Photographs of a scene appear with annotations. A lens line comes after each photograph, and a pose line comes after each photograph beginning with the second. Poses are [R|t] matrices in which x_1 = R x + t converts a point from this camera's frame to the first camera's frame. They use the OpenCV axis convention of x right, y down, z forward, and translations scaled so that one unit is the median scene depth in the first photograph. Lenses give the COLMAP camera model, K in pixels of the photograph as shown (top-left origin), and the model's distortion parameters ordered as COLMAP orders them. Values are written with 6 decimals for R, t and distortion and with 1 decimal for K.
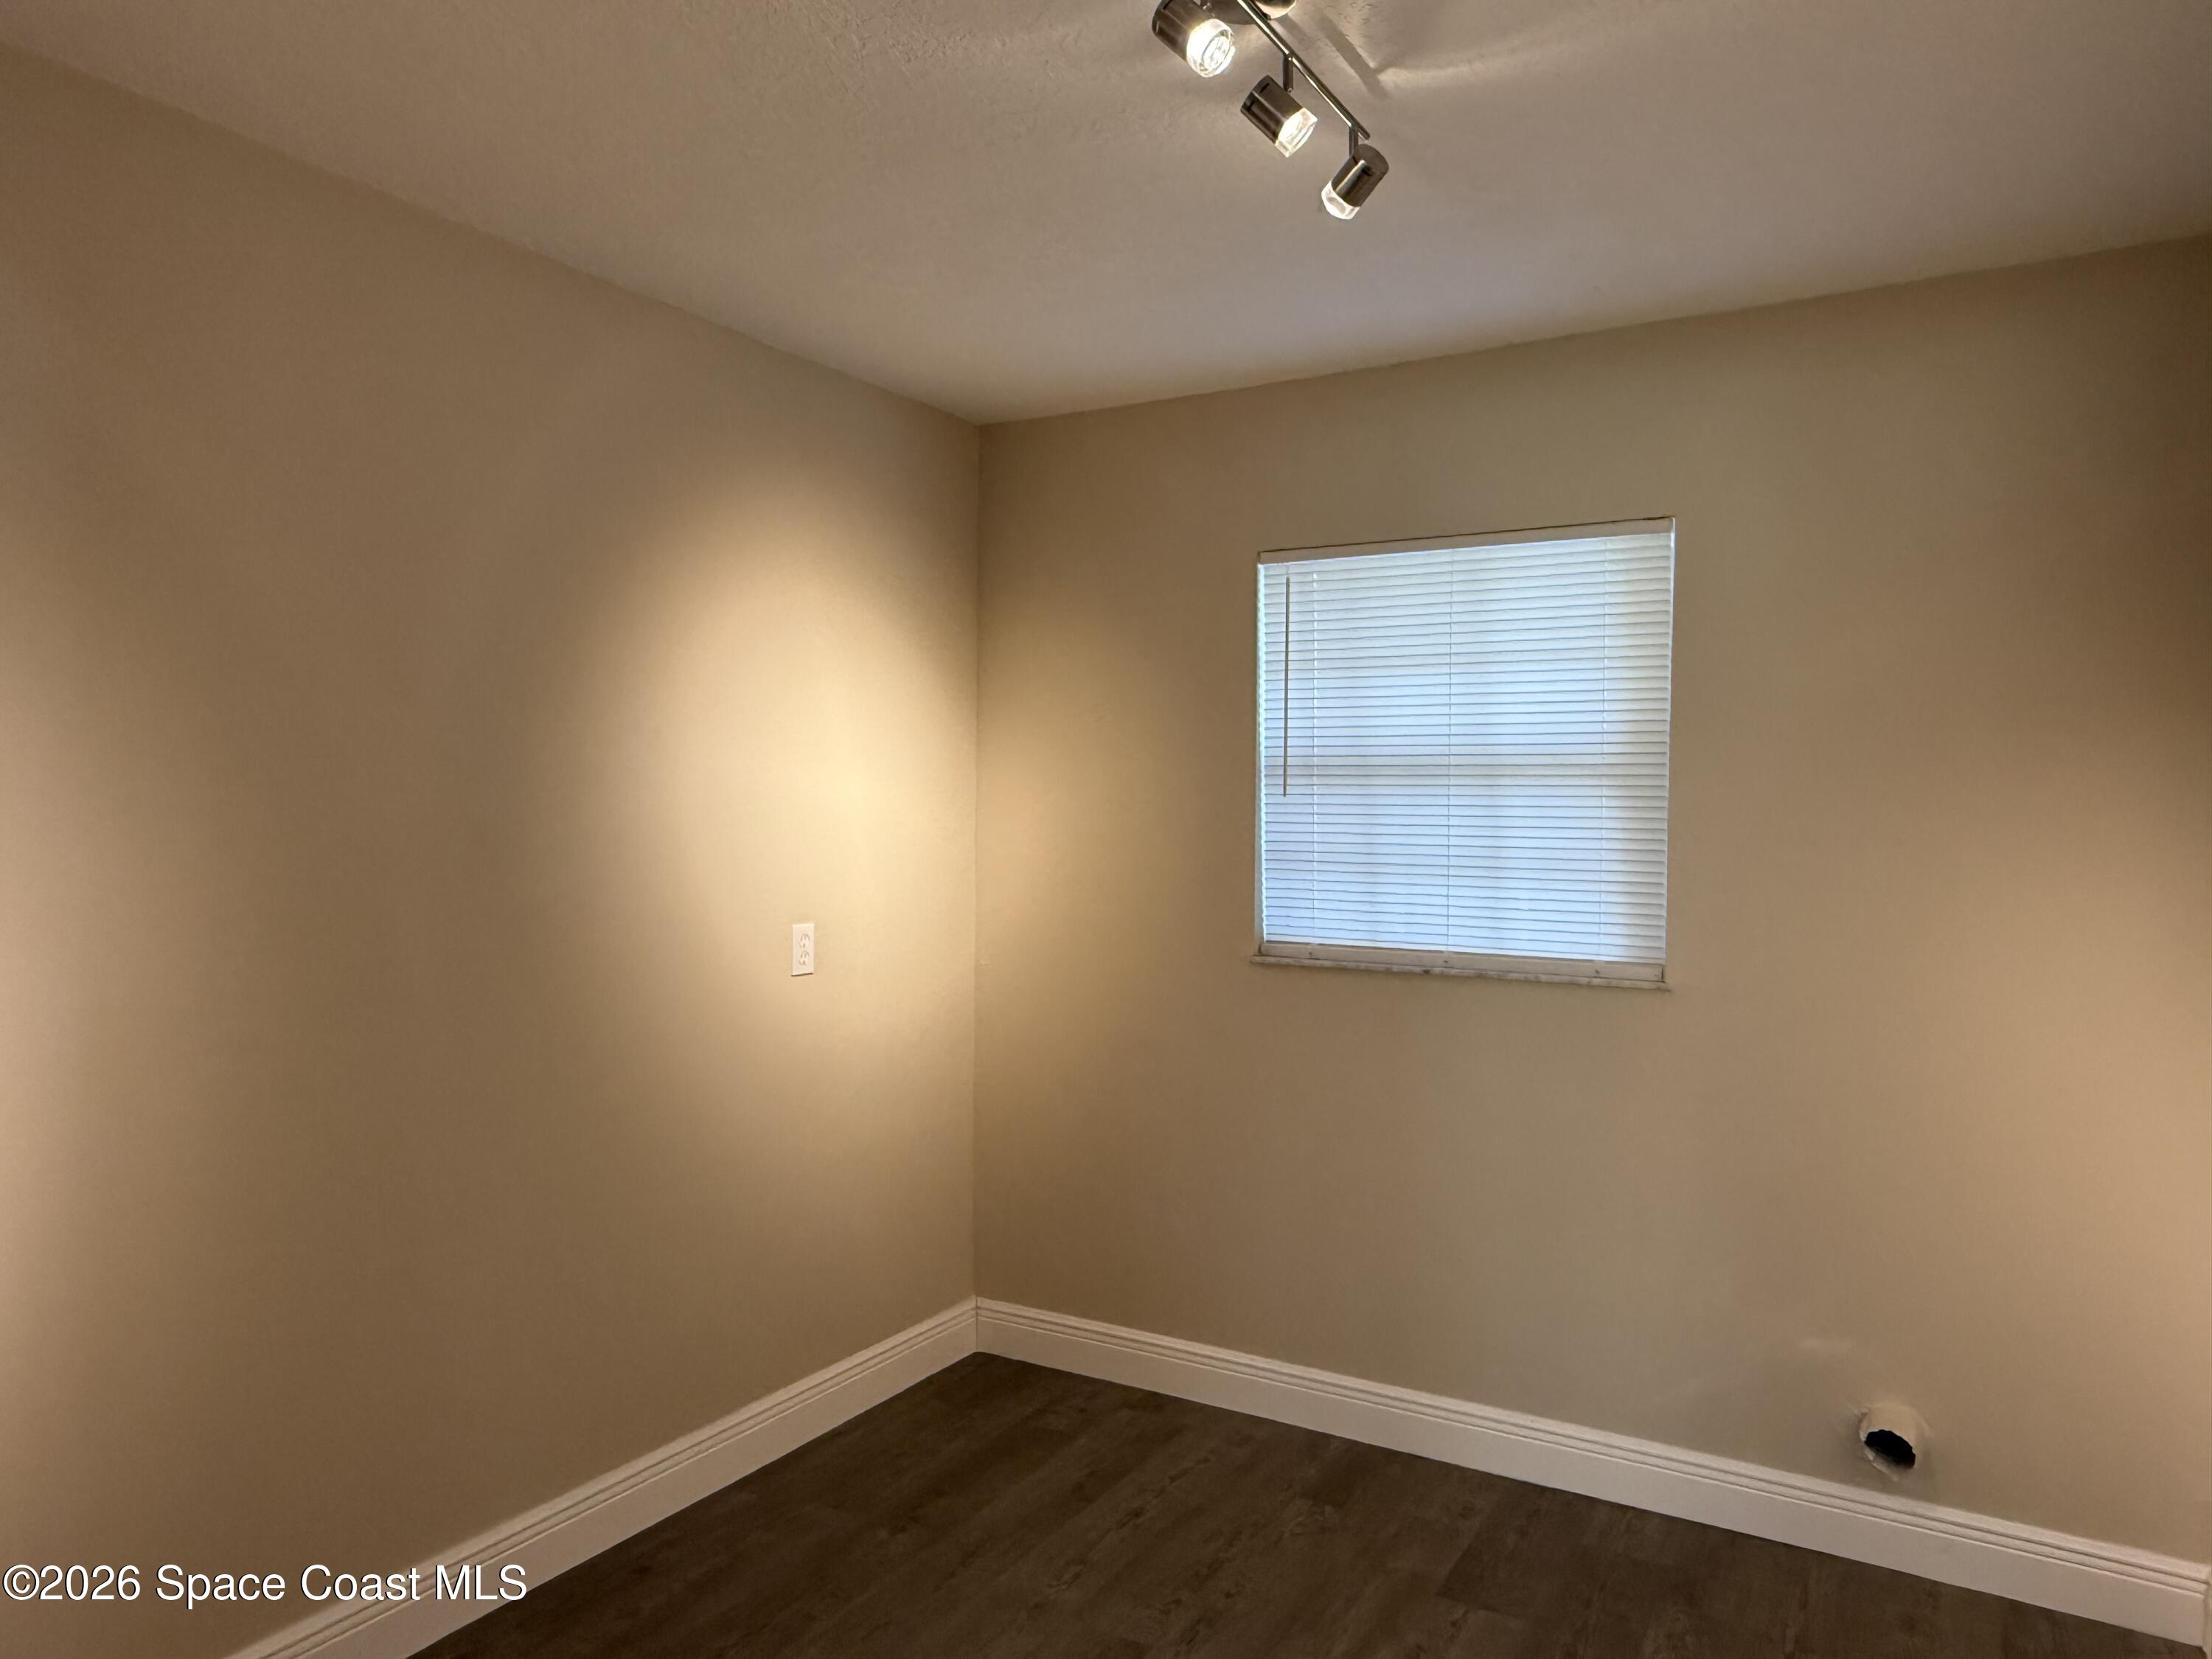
lens RADIAL K [[1461.4, 0, 1112.2], [0, 1461.4, 842.6], [0, 0, 1]] dist [0.014088, 0.002082]
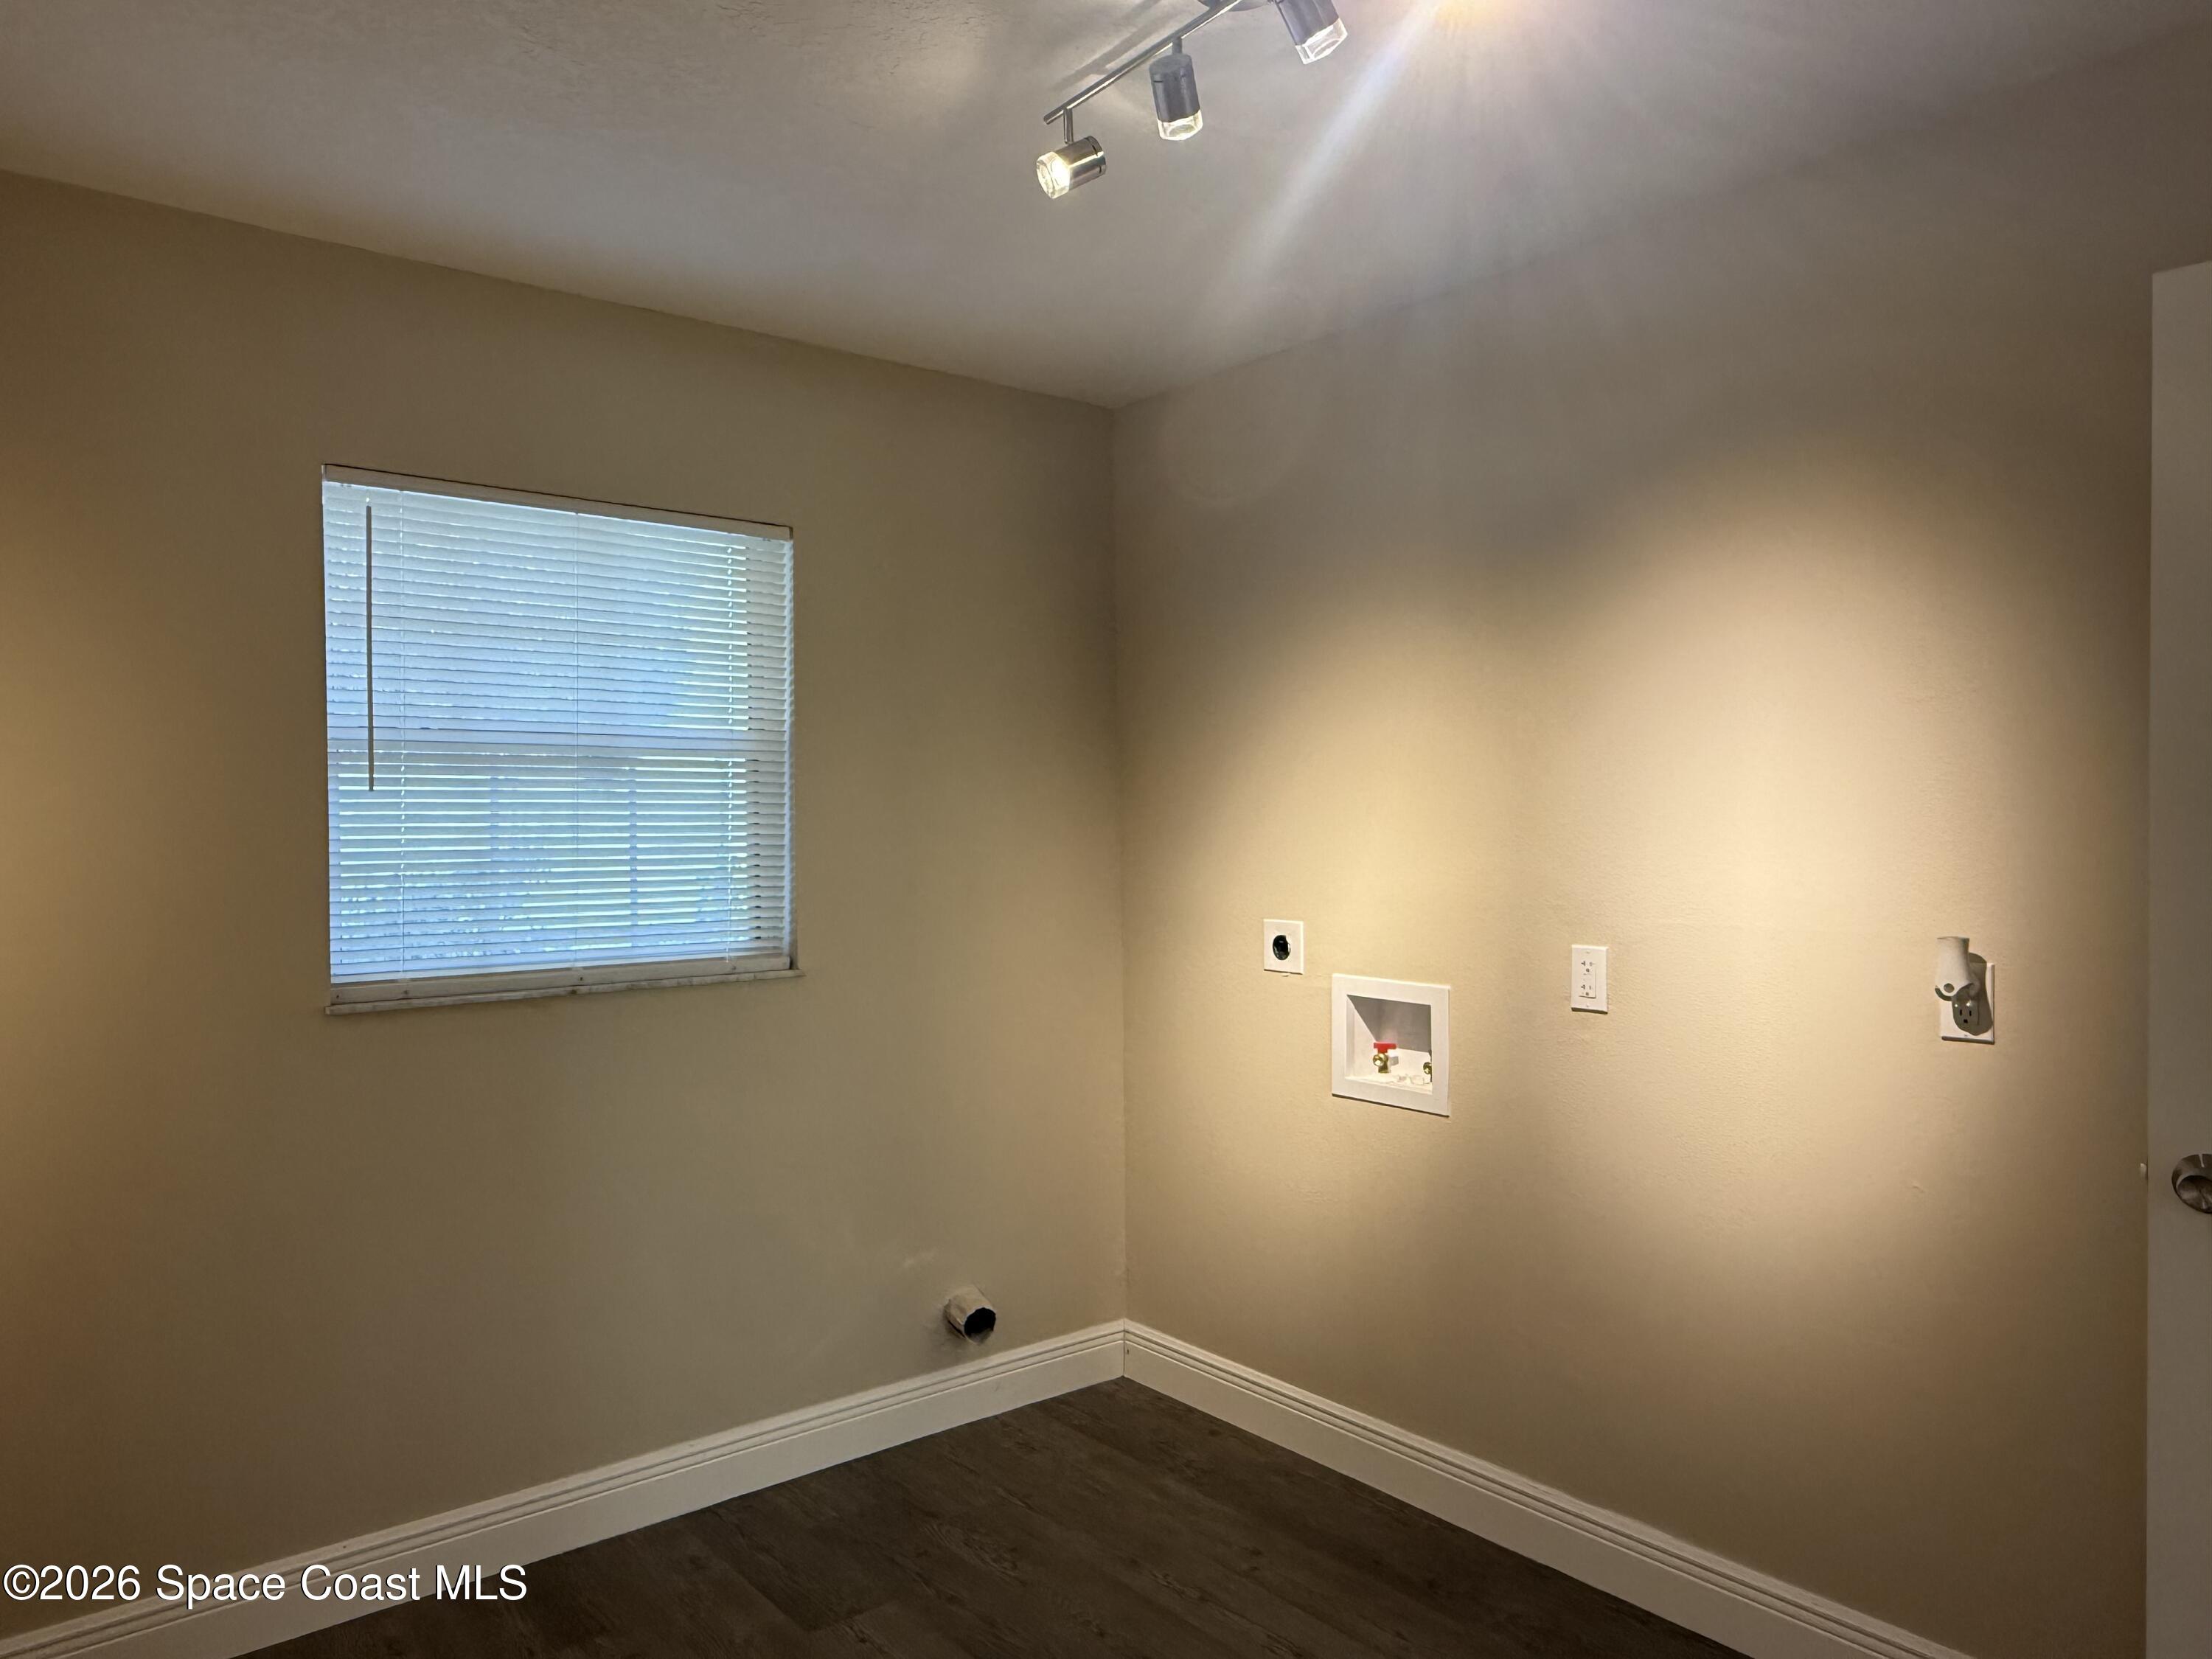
lens RADIAL K [[1461.4, 0, 1099.4], [0, 1461.4, 815.6], [0, 0, 1]] dist [0.014088, 0.002082]
pose [[0.367487, -0.018581, 0.929843, -0.485517], [0.022564, 0.999684, 0.011058, -0.020280], [-0.929755, 0.016917, 0.367790, 0.384946]]
